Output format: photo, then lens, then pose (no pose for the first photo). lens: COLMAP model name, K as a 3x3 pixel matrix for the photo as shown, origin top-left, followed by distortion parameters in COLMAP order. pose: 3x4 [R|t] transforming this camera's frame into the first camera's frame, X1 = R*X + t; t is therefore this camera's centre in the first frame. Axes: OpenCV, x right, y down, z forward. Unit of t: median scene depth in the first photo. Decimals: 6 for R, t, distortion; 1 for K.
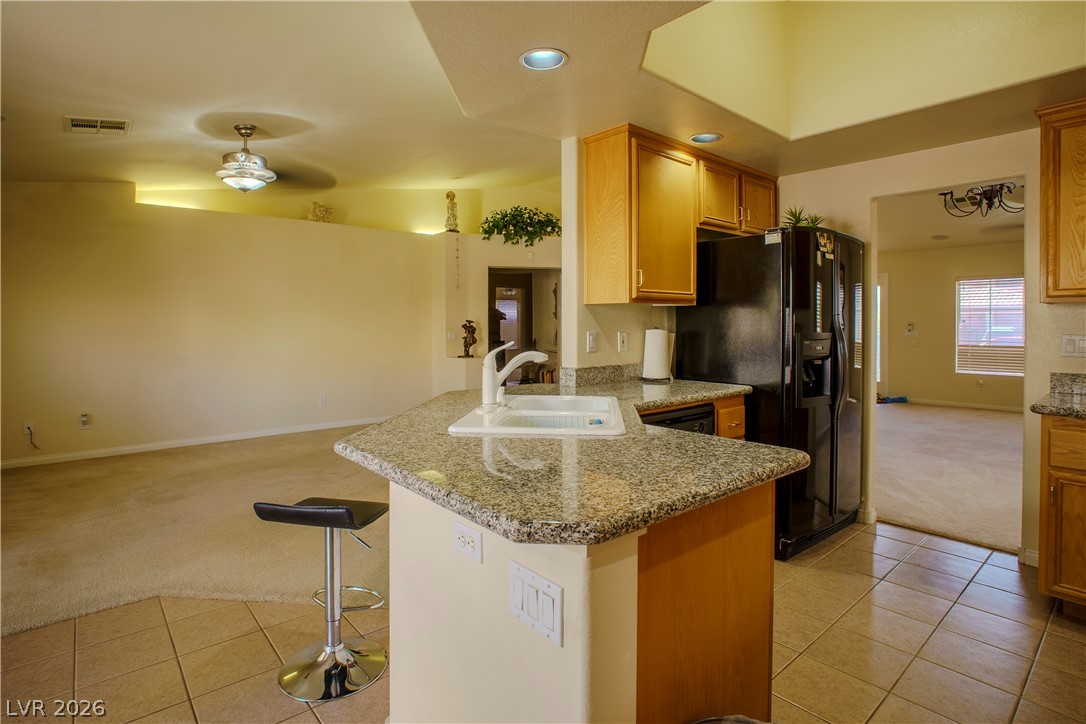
lens RADIAL K [[541.6, 0, 546.5], [0, 541.6, 318.4], [0, 0, 1]] dist [-0.000010, 0.000402]
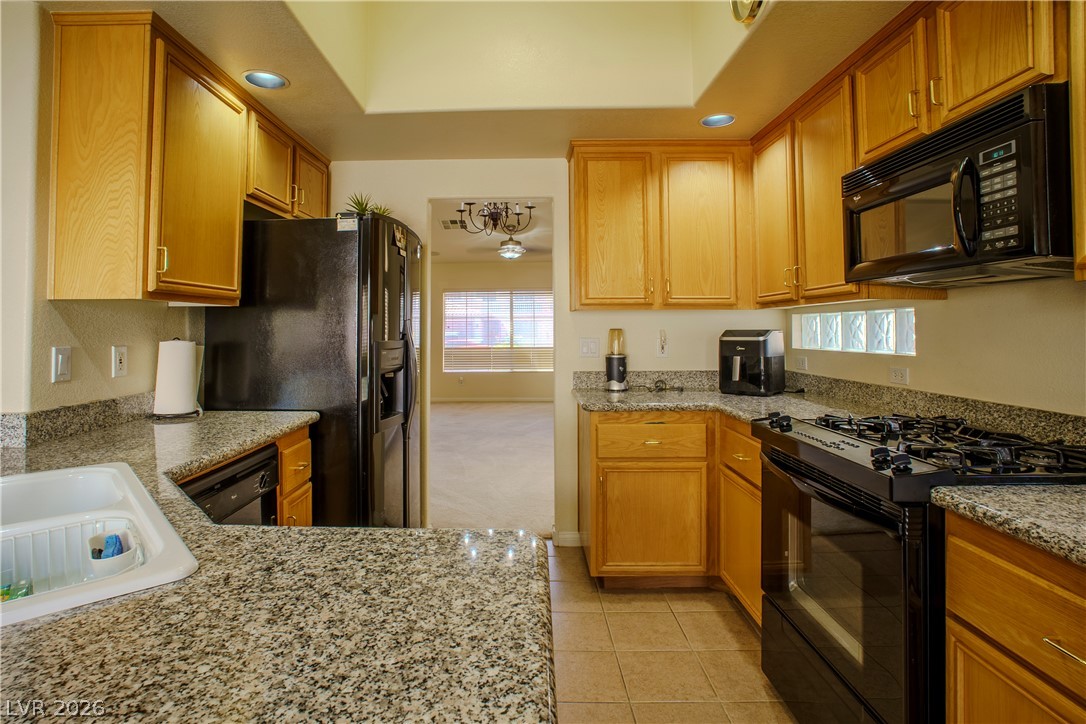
lens RADIAL K [[548.9, 0, 505.1], [0, 548.9, 301.4], [0, 0, 1]] dist [-0.033579, 0.001410]
pose [[0.688320, 0.028678, 0.724840, -0.008661], [0.003419, 0.999079, -0.042775, 0.002052], [-0.725399, 0.031921, 0.687588, 0.271404]]
